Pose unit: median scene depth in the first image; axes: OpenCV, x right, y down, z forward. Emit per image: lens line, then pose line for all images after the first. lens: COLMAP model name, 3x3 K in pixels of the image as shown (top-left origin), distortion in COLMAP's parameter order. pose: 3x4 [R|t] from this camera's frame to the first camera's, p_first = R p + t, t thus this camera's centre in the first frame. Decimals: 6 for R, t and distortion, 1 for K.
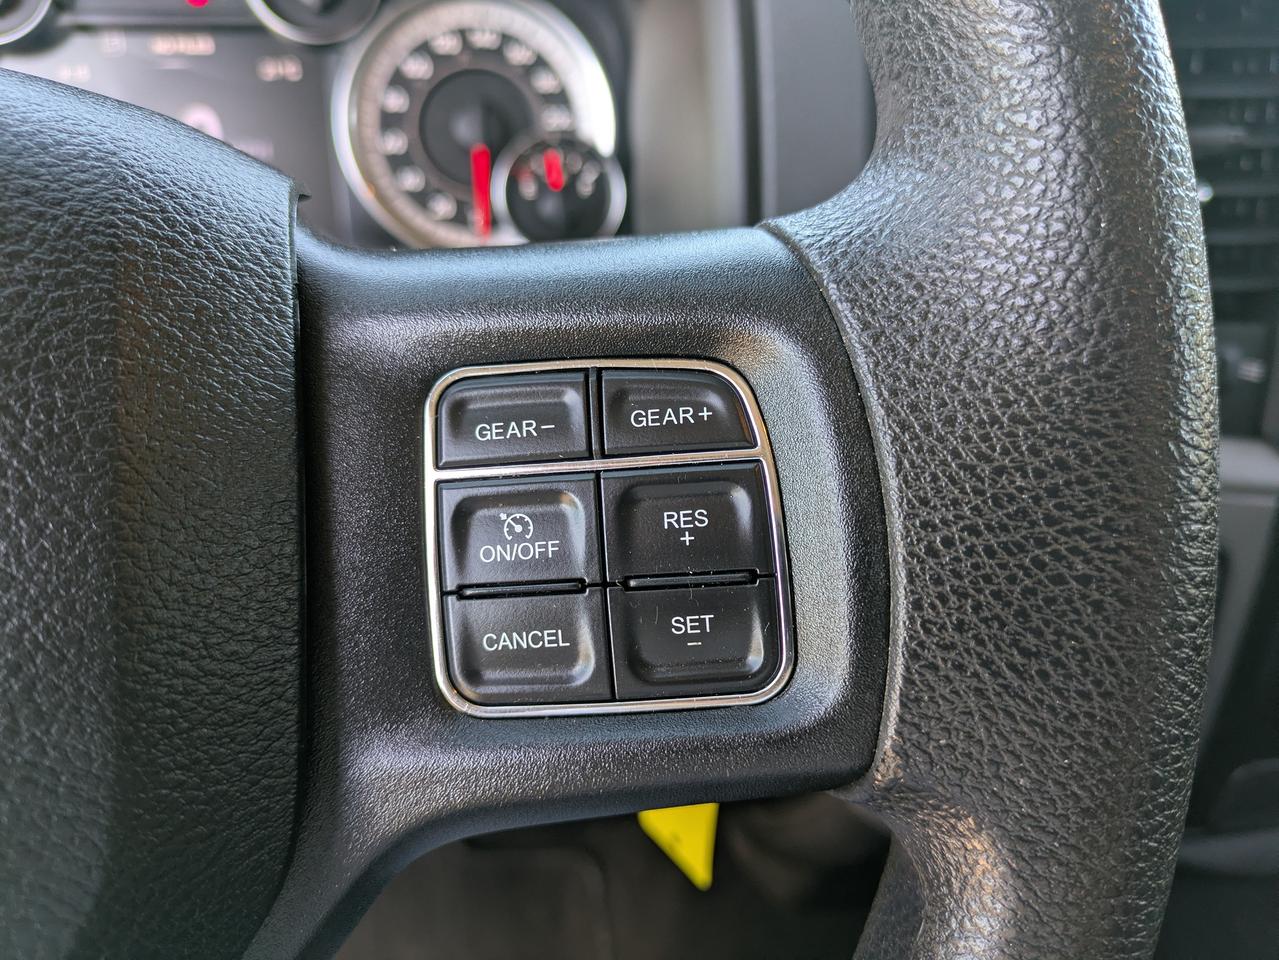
lens RADIAL K [[944.0, 0, 638.3], [0, 944.0, 473.2], [0, 0, 1]] dist [0.011988, 0.002744]
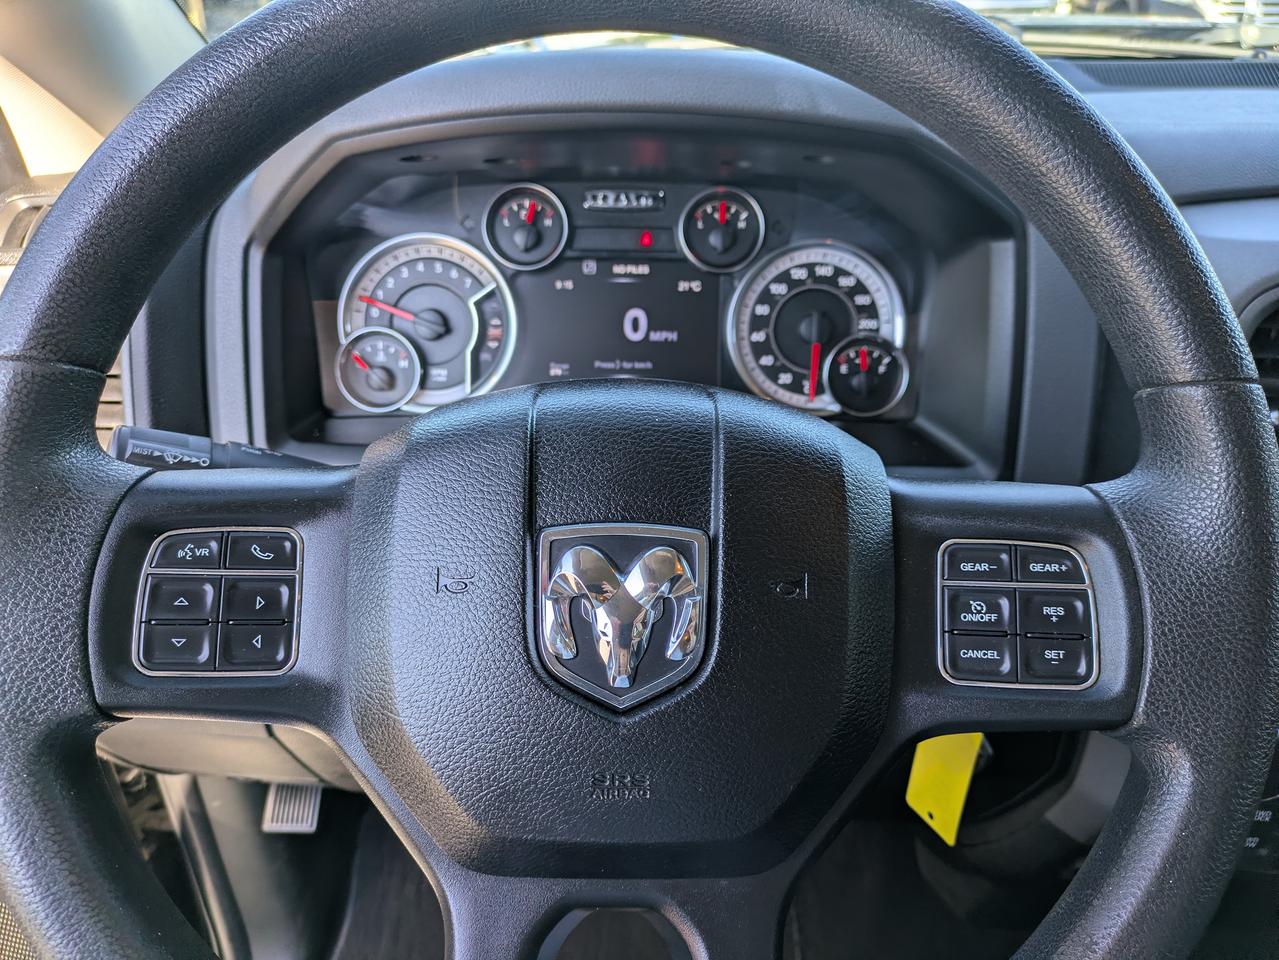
lens RADIAL K [[944.0, 0, 630.8], [0, 944.0, 482.6], [0, 0, 1]] dist [0.011988, 0.002744]
pose [[0.985878, 0.073086, -0.150678, -0.725883], [-0.081998, 0.995179, -0.053802, -0.064199], [0.146019, 0.065397, 0.987118, -1.699653]]
